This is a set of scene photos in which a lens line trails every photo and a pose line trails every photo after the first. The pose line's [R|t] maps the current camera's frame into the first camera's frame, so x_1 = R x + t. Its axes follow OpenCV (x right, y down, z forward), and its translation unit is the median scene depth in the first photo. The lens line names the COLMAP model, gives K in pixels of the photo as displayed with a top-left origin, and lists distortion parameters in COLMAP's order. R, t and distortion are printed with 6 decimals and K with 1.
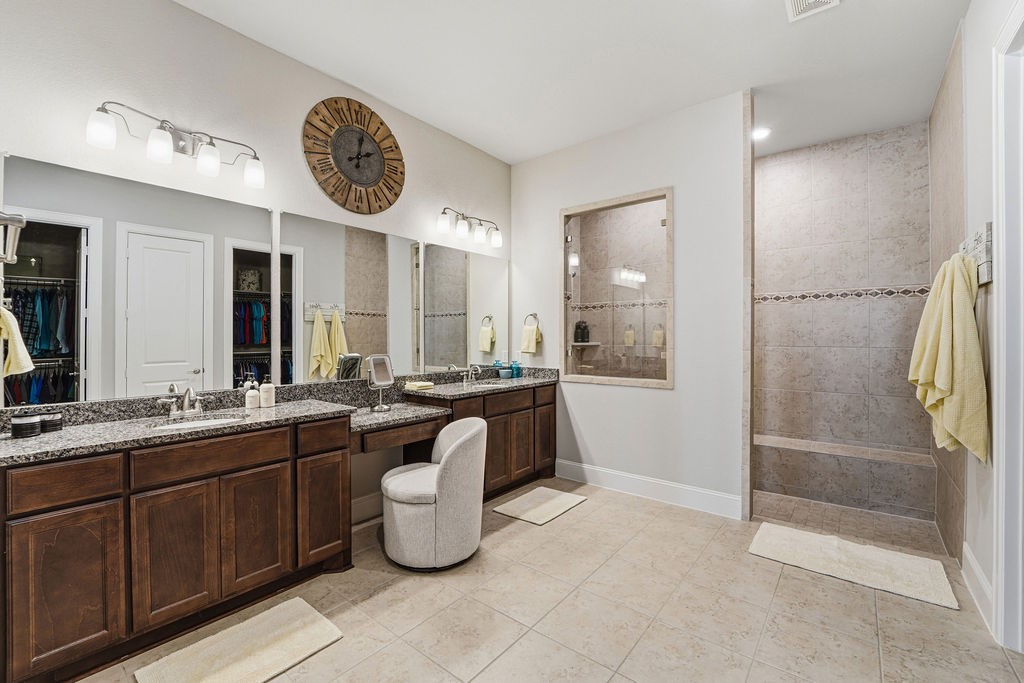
lens RADIAL K [[435.8, 0, 512.0], [0, 435.8, 341.5], [0, 0, 1]] dist [-0.018222, 0.000159]
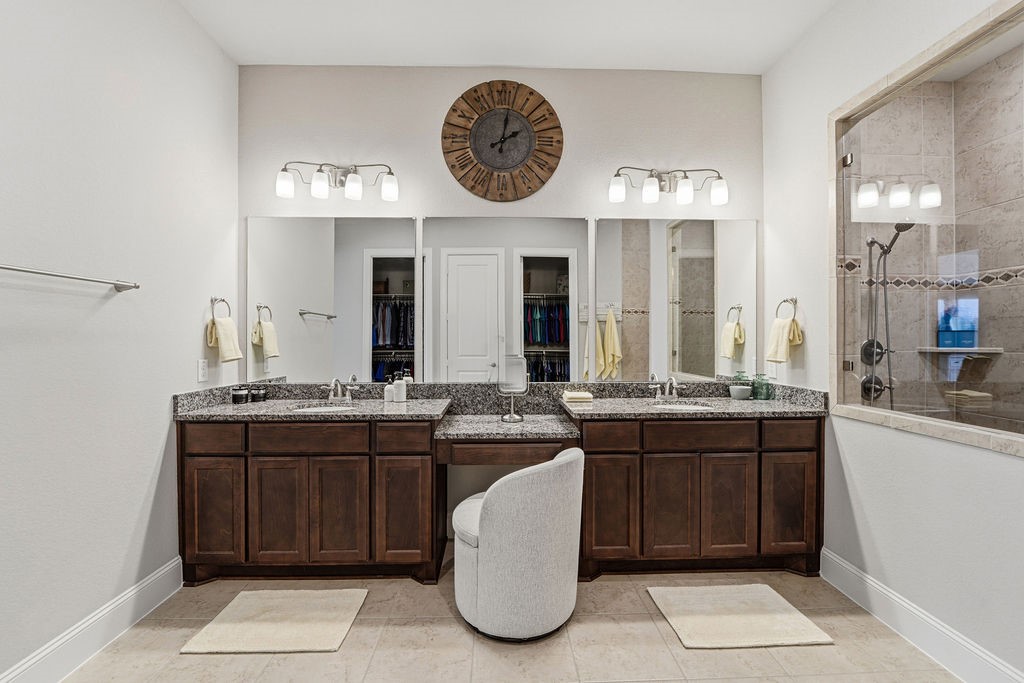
lens RADIAL K [[435.8, 0, 512.0], [0, 435.8, 341.5], [0, 0, 1]] dist [-0.018222, 0.000159]
pose [[0.646701, 0.006904, -0.762713, 0.363061], [-0.007520, 0.999968, 0.002675, -0.002996], [0.762707, 0.004006, 0.646732, 0.425274]]
